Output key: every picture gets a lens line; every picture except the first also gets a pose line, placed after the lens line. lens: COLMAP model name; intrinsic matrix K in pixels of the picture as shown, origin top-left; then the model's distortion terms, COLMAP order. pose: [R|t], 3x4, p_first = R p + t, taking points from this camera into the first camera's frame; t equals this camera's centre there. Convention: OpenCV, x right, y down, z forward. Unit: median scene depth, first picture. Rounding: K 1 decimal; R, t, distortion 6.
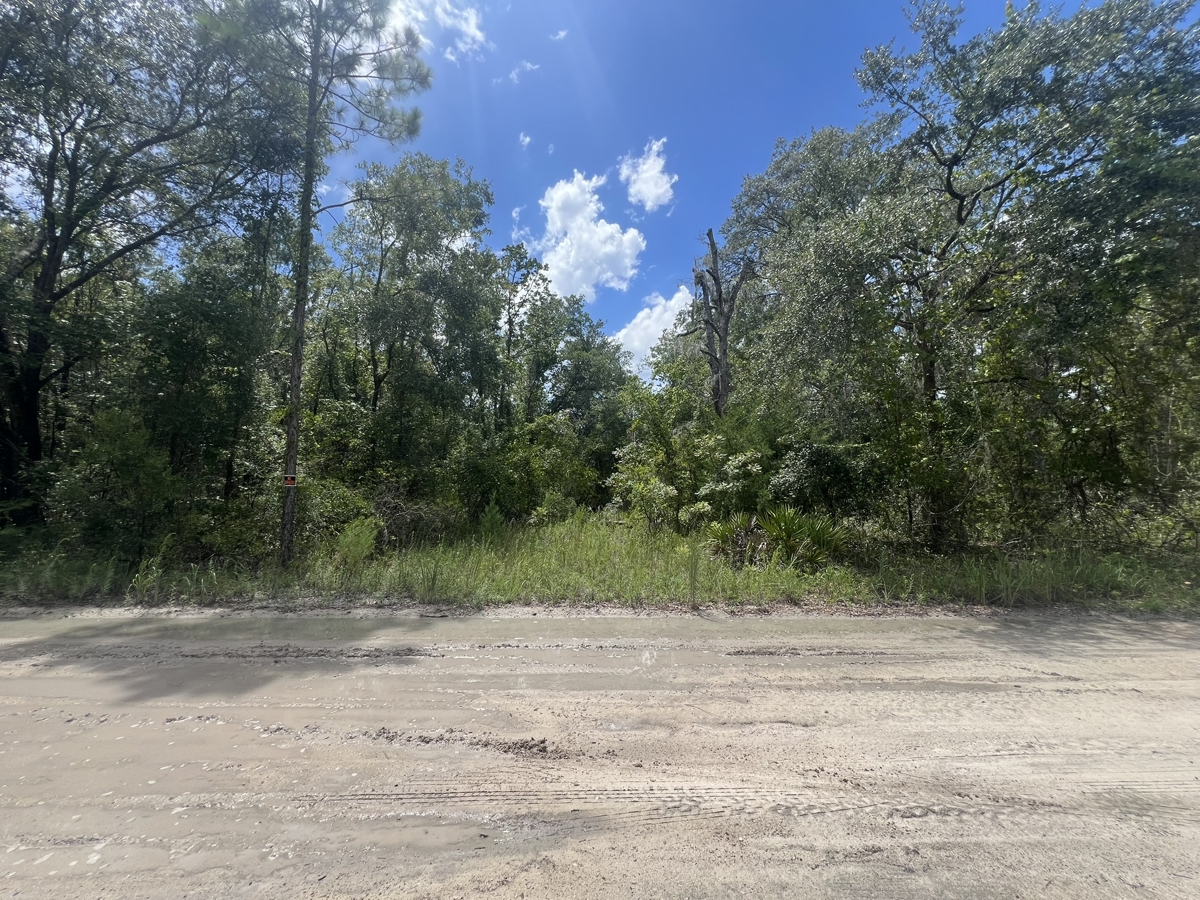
lens RADIAL K [[482.5, 0, 608.5], [0, 482.5, 450.3], [0, 0, 1]] dist [0.009475, -0.001119]
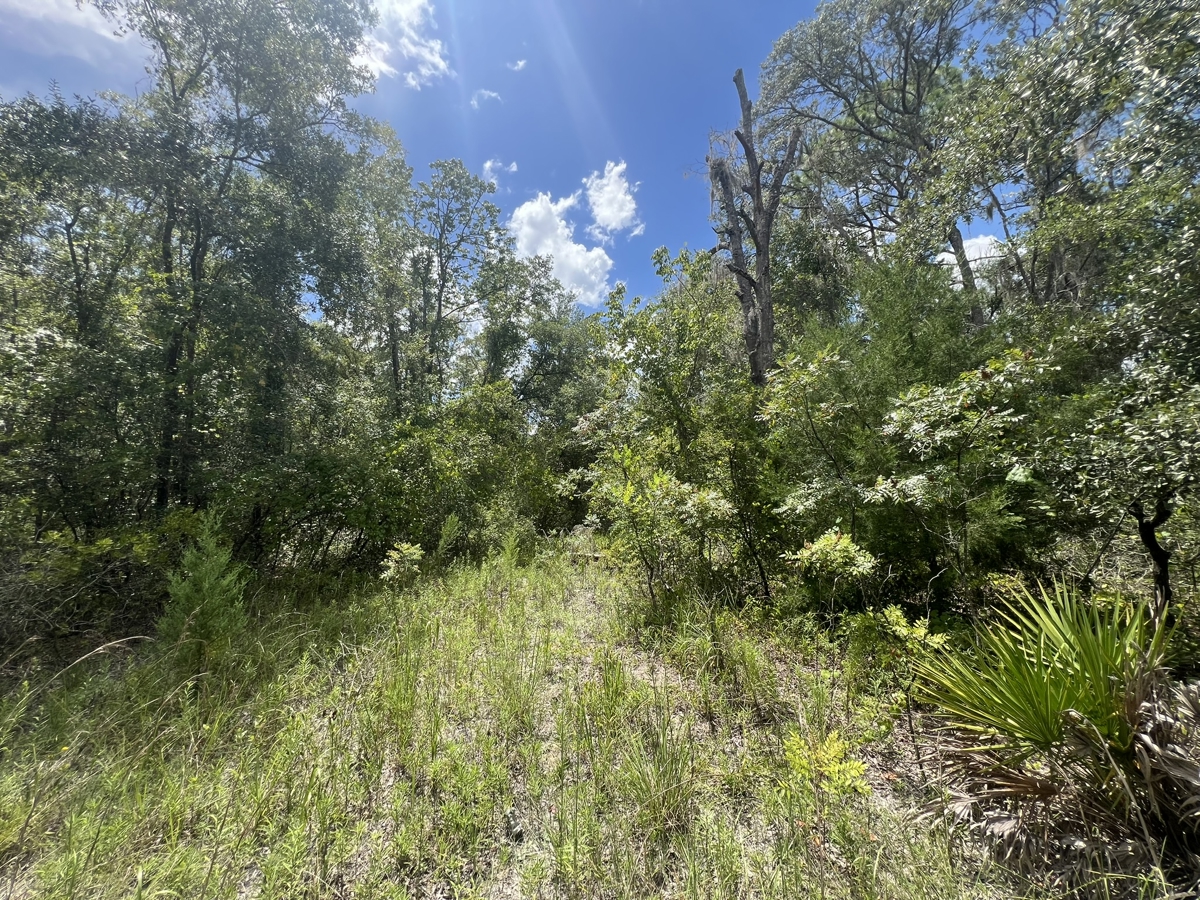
lens RADIAL K [[482.5, 0, 592.5], [0, 482.5, 454.6], [0, 0, 1]] dist [0.009475, -0.001119]
pose [[0.999385, -0.012673, 0.032685, -0.000270], [0.013634, 0.999477, -0.029326, 0.041504], [-0.032296, 0.029753, 0.999035, 0.408420]]
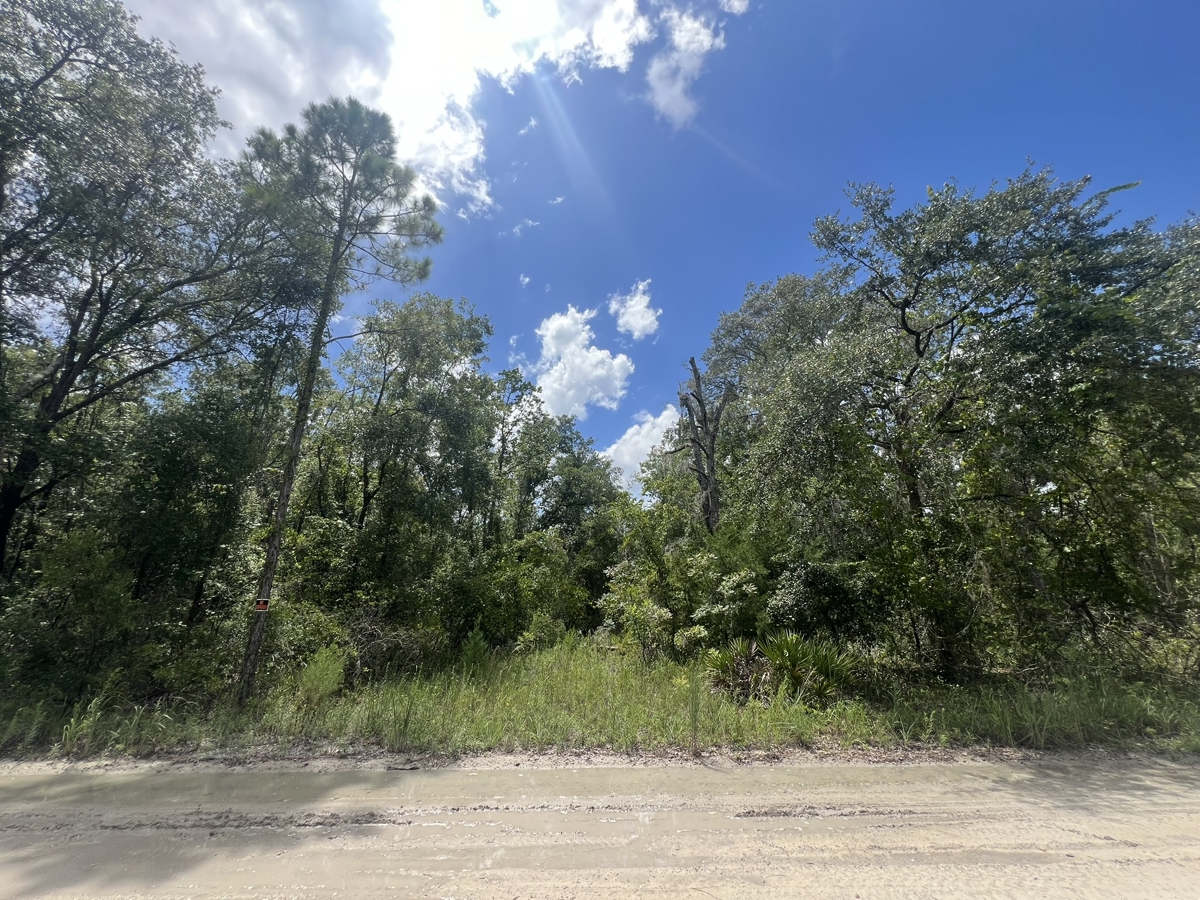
lens RADIAL K [[482.5, 0, 606.6], [0, 482.5, 435.3], [0, 0, 1]] dist [0.009475, -0.001119]
pose [[0.999811, -0.003582, 0.019084, -0.003396], [0.007878, 0.973149, -0.230043, -0.039572], [-0.017747, 0.230150, 0.972993, -0.008609]]
